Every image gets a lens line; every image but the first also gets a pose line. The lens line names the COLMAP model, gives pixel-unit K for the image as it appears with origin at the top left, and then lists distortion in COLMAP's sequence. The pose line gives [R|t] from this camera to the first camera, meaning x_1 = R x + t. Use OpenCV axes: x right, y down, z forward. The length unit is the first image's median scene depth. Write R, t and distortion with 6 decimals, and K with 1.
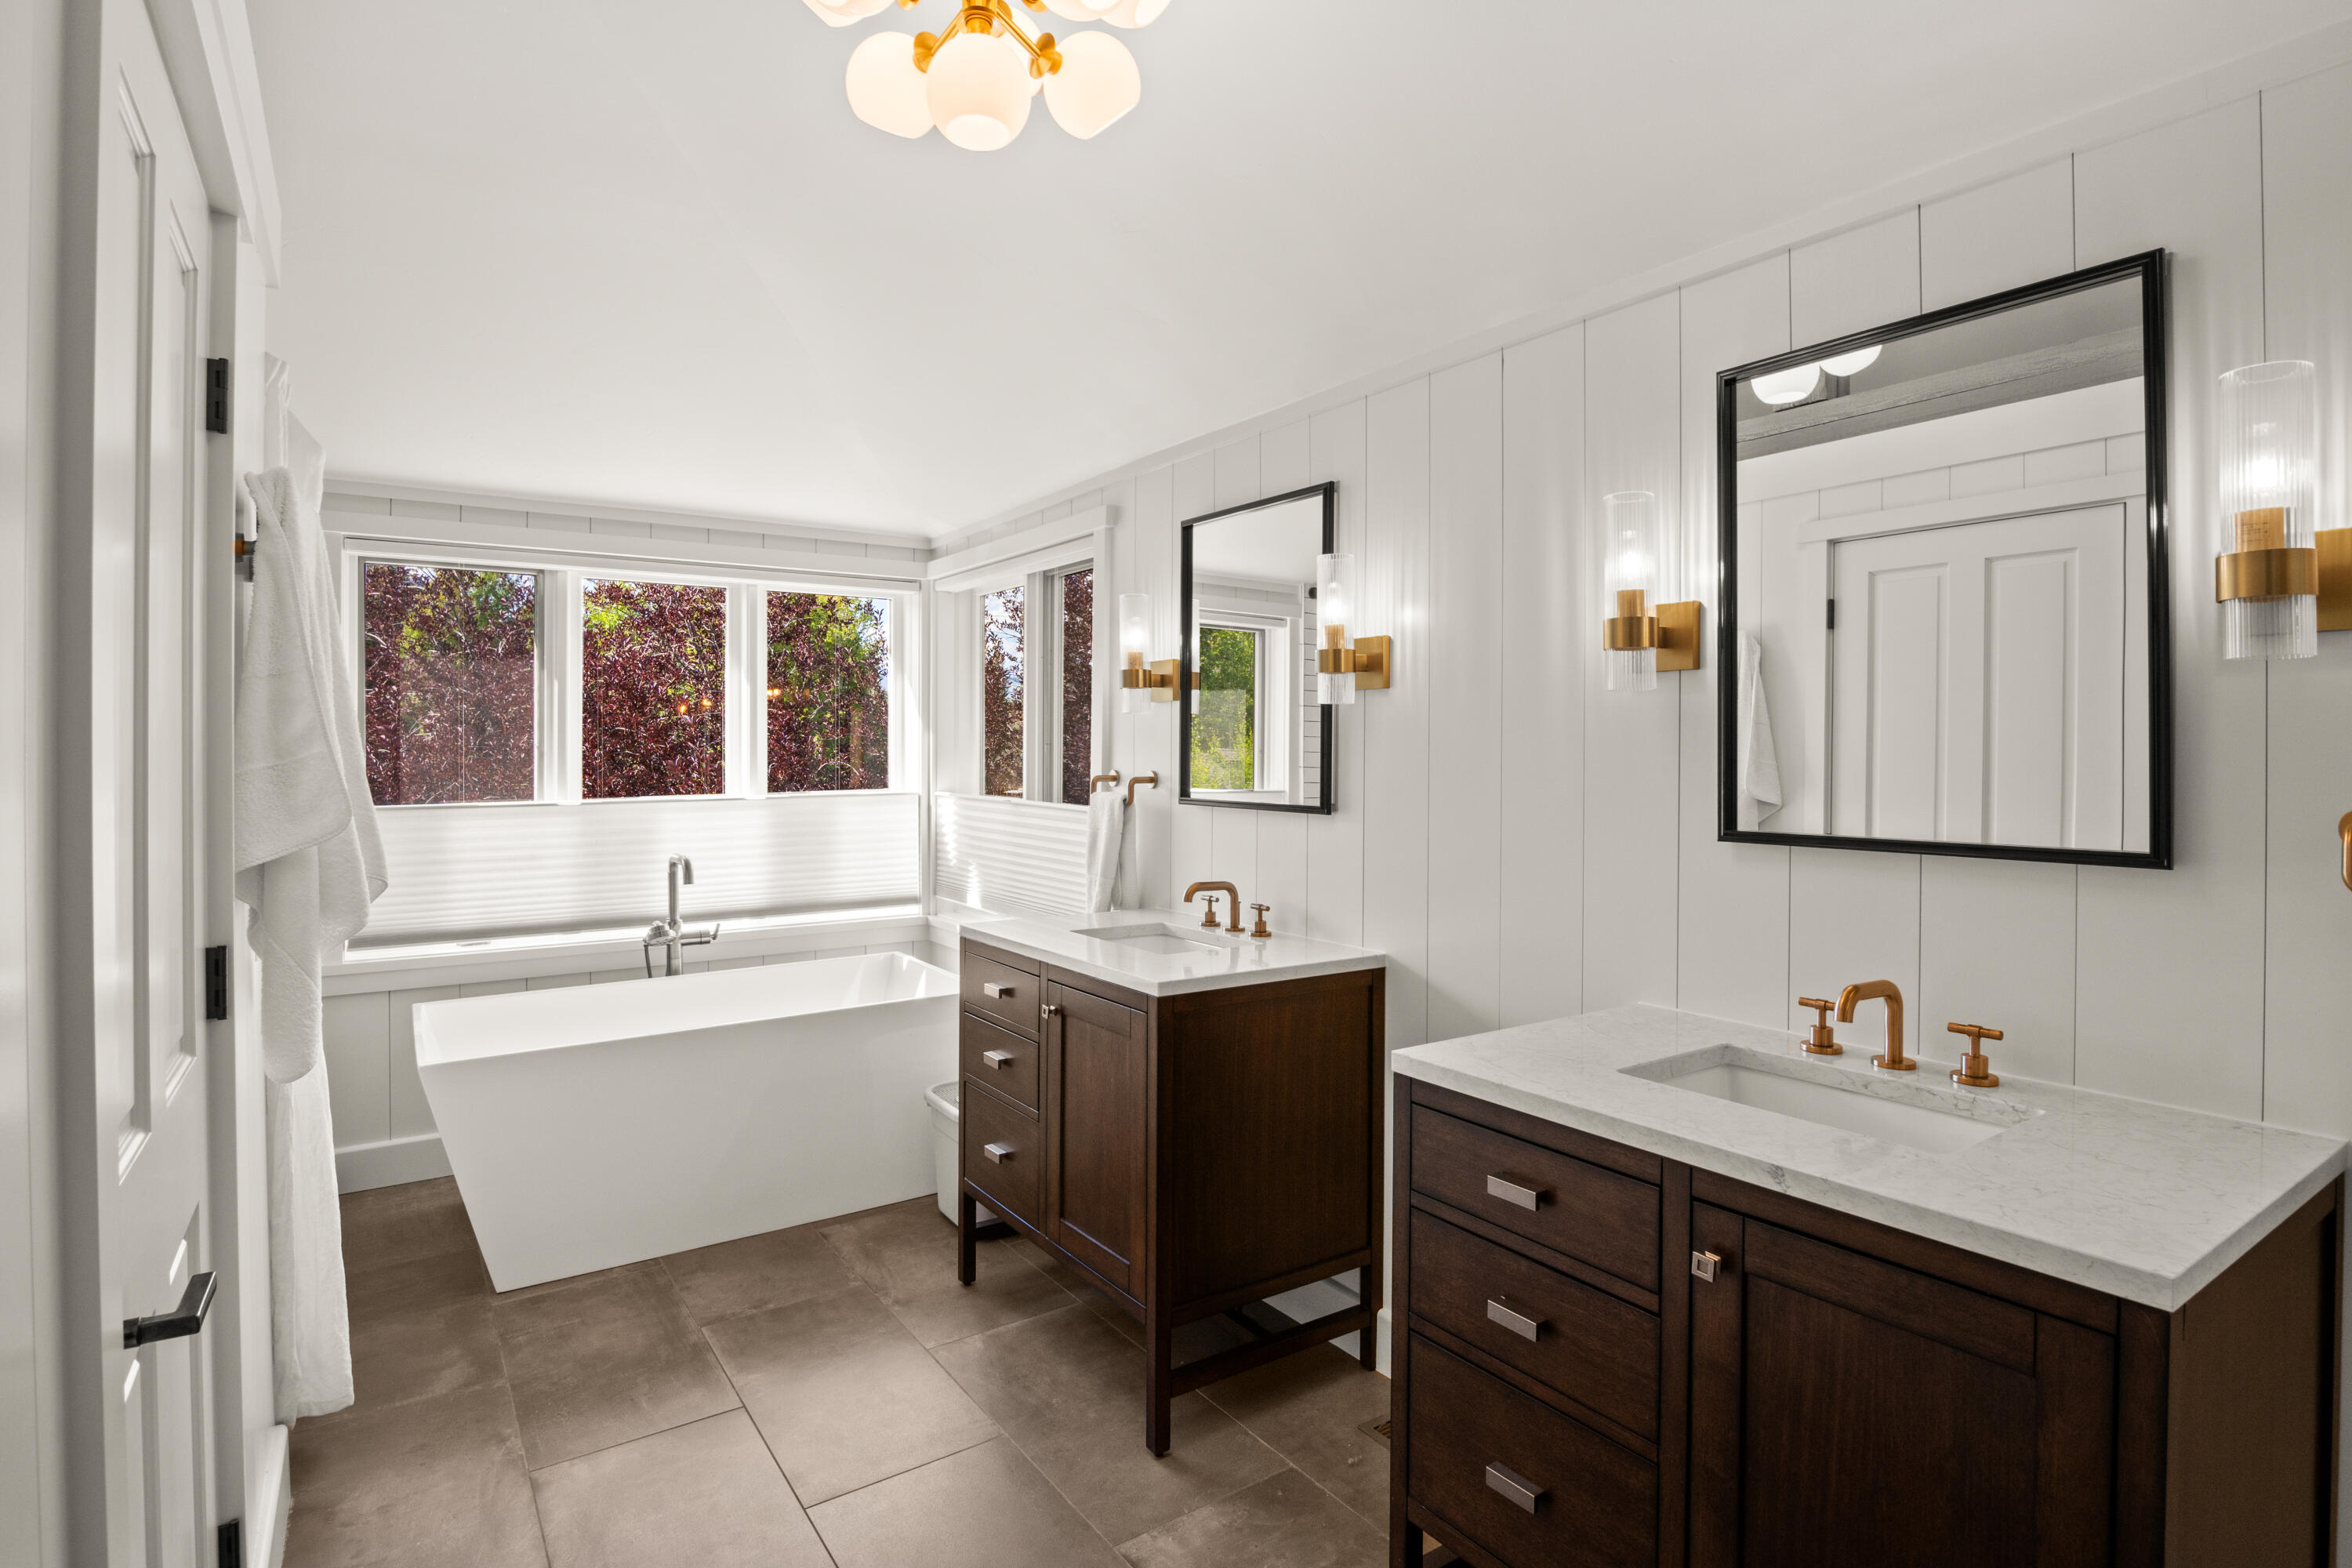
lens RADIAL K [[1167.5, 0, 1174.5], [0, 1167.5, 756.3], [0, 0, 1]] dist [-0.021392, -0.000149]
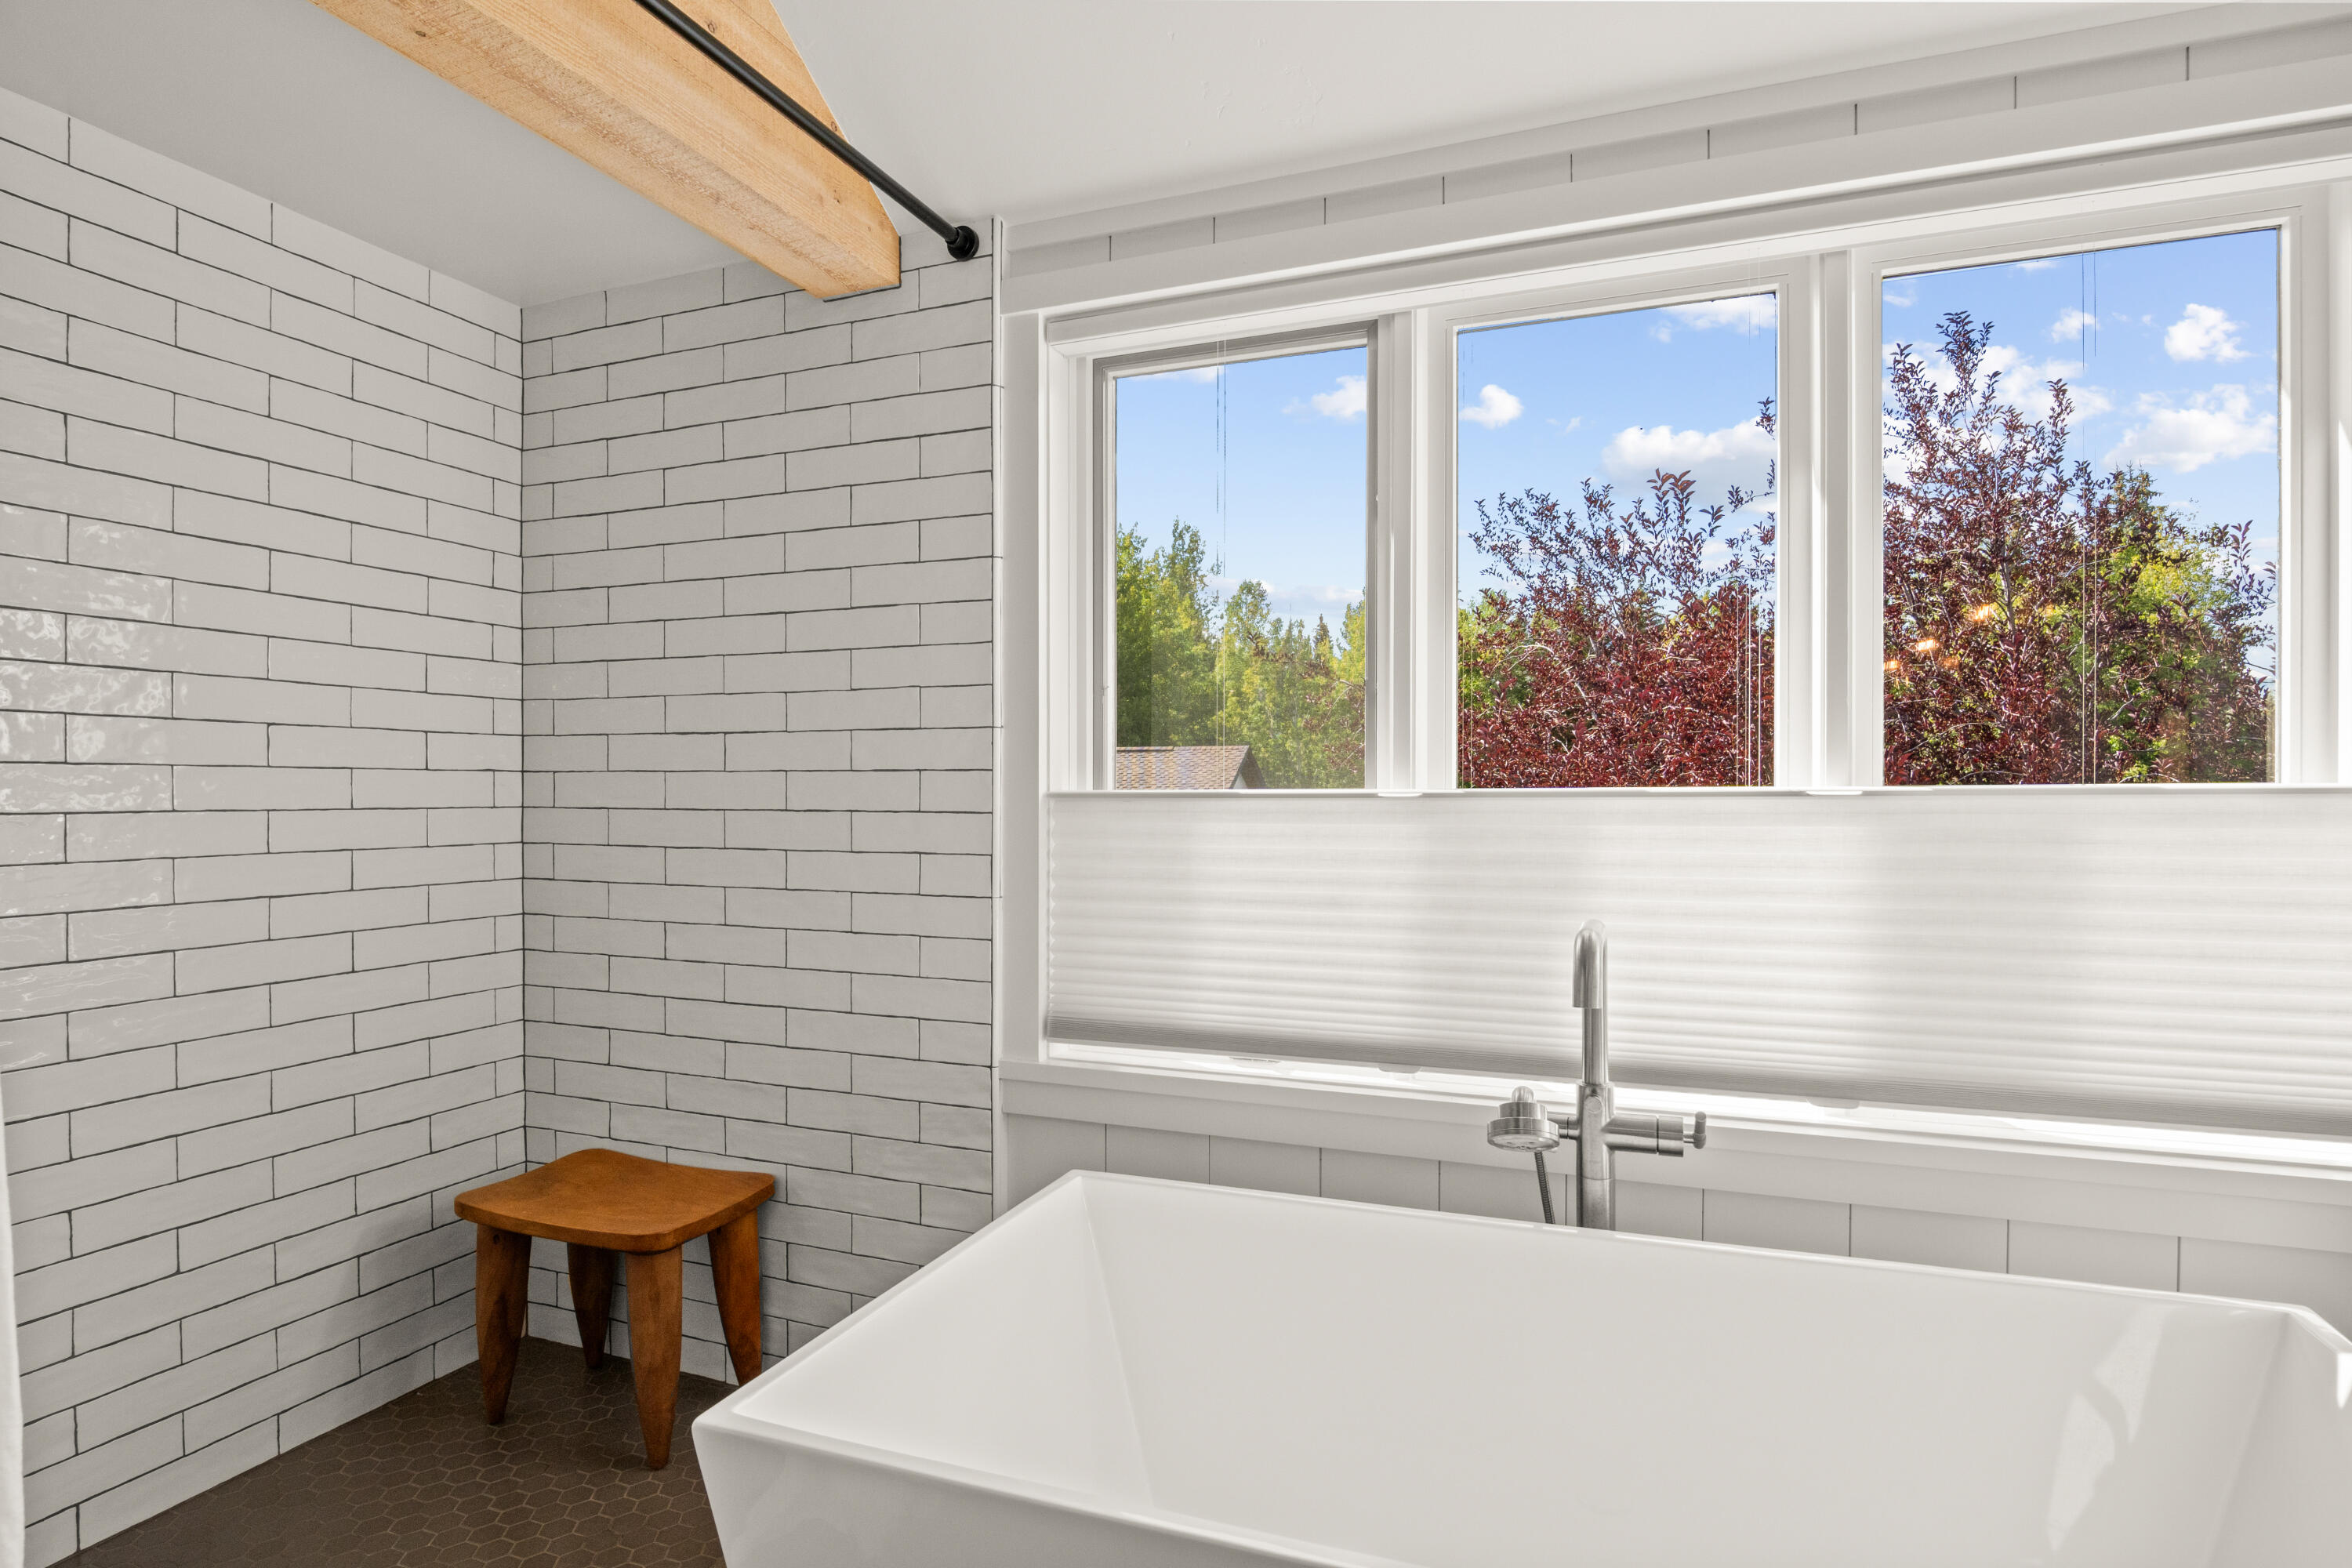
lens RADIAL K [[1224.8, 0, 1176.0], [0, 1224.8, 784.0], [0, 0, 1]] dist [-0.002566, -0.000824]
pose [[0.566845, -0.001759, -0.823823, -0.155665], [-0.004455, 0.999977, -0.005201, 0.038573], [0.823812, 0.006618, 0.566824, 0.627426]]
